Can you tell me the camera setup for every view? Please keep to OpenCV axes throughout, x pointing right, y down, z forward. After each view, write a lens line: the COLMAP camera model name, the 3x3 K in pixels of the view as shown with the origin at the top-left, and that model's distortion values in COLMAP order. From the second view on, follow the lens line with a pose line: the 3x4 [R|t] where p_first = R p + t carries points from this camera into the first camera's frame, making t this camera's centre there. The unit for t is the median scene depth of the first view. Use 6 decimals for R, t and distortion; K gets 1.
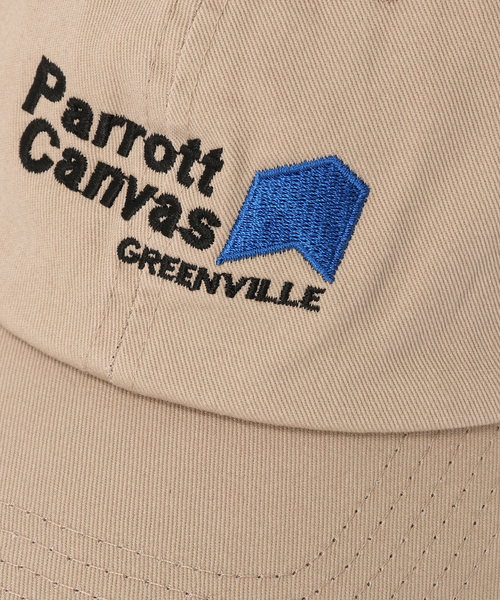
lens RADIAL K [[2495.2, 0, 250.0], [0, 2495.2, 300.0], [0, 0, 1]] dist [-0.045682, 3.119715]
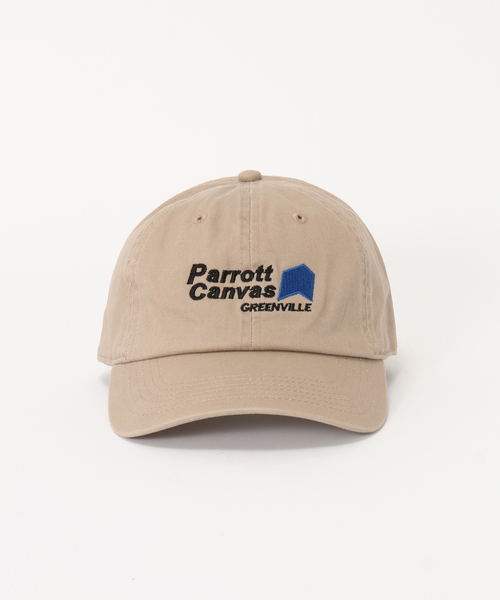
lens RADIAL K [[2495.2, 0, 250.0], [0, 2495.2, 300.0], [0, 0, 1]] dist [-0.045682, 3.119715]
pose [[0.862206, -0.049365, 0.504147, -1.606590], [0.317379, 0.828324, -0.461683, 1.405790], [-0.394806, 0.558071, 0.729853, -1.255731]]
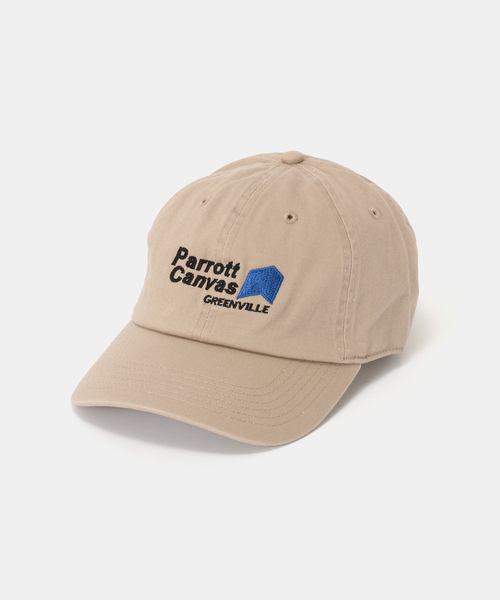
lens RADIAL K [[2495.2, 0, 250.0], [0, 2495.2, 300.0], [0, 0, 1]] dist [-0.045682, 3.119715]
pose [[0.994858, 0.052179, 0.086805, -0.276202], [-0.015258, 0.924506, -0.380862, 1.217153], [-0.100125, 0.377579, 0.920548, -1.979953]]
